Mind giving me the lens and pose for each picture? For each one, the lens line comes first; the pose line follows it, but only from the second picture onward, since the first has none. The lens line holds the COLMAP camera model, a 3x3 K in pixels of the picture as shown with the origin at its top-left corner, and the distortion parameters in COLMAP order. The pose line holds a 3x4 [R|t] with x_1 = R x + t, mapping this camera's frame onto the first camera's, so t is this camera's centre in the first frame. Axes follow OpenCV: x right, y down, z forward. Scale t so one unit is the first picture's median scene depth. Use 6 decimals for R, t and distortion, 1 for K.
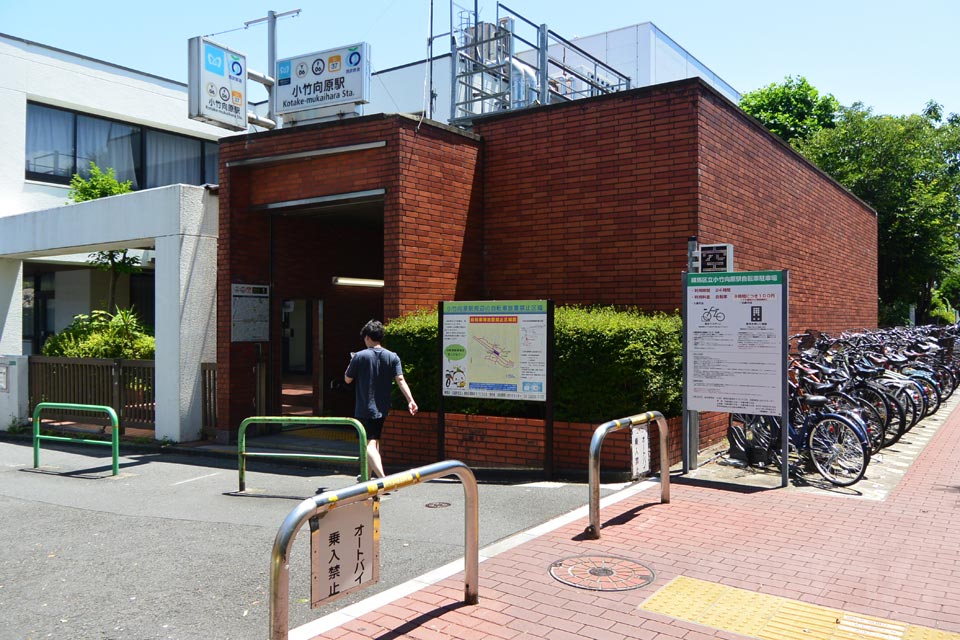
lens RADIAL K [[786.6, 0, 480.0], [0, 786.6, 320.0], [0, 0, 1]] dist [-0.004323, -0.001533]
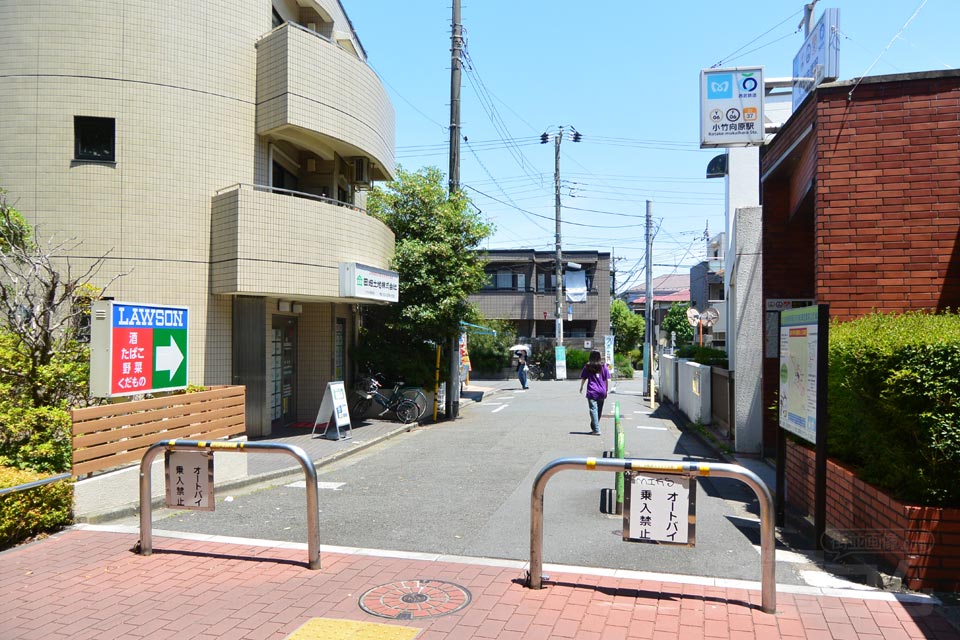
lens RADIAL K [[762.4, 0, 497.9], [0, 762.4, 335.5], [0, 0, 1]] dist [-0.000350, -0.013025]
pose [[0.309275, -0.004454, -0.950962, 0.540448], [-0.000742, 0.999988, -0.004925, 0.005273], [0.950972, 0.002229, 0.309268, 0.415776]]
